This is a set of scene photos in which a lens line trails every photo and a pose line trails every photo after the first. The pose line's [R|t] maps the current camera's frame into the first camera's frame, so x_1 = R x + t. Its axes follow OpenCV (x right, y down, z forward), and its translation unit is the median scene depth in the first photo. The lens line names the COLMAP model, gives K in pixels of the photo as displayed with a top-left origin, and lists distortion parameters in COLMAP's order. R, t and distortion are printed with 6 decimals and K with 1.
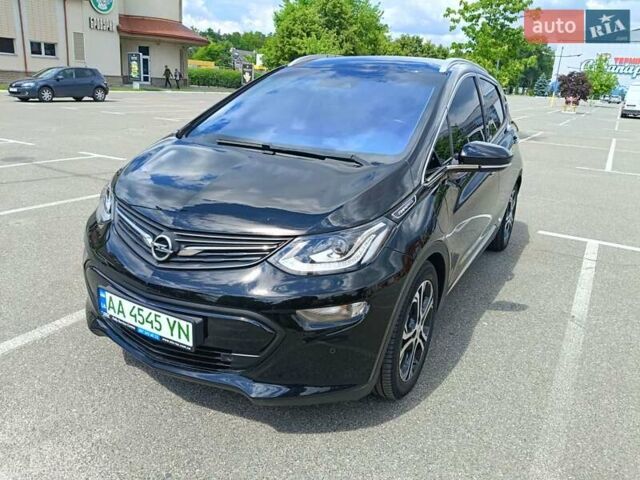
lens RADIAL K [[507.8, 0, 320.0], [0, 507.8, 240.0], [0, 0, 1]] dist [0.003560, -0.006123]
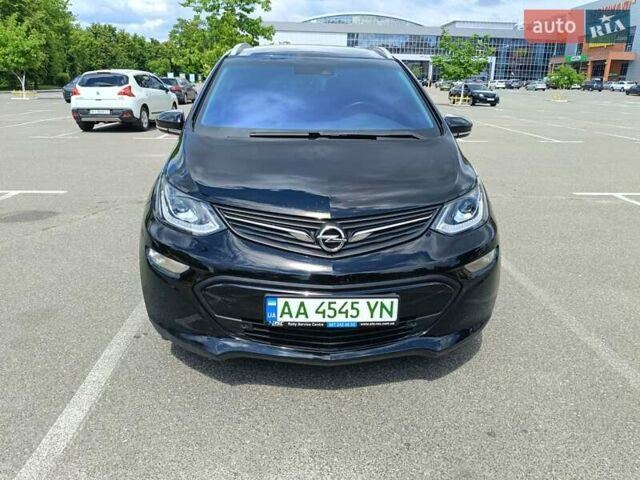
lens RADIAL K [[507.8, 0, 320.0], [0, 507.8, 240.0], [0, 0, 1]] dist [0.003560, -0.006123]
pose [[0.839723, -0.201692, 0.504169, -0.815421], [0.192434, 0.978736, 0.071032, -0.056573], [-0.507775, 0.037371, 0.860679, 0.147071]]
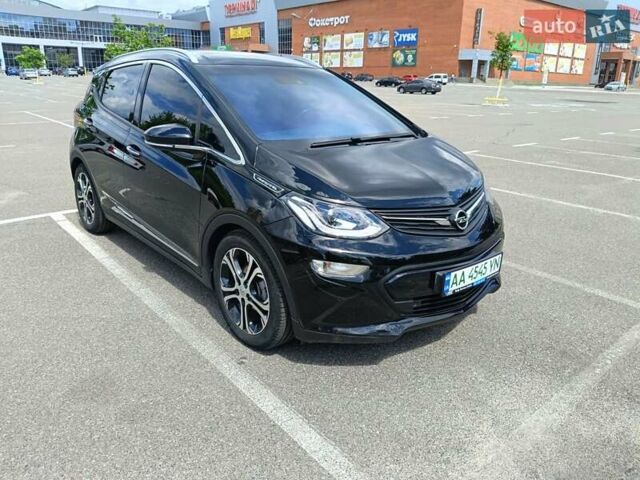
lens RADIAL K [[507.8, 0, 320.0], [0, 507.8, 240.0], [0, 0, 1]] dist [0.003560, -0.006123]
pose [[0.329860, -0.341907, 0.879938, -1.551879], [0.288772, 0.923974, 0.250766, -0.358147], [-0.898779, 0.171384, 0.403515, 0.789802]]
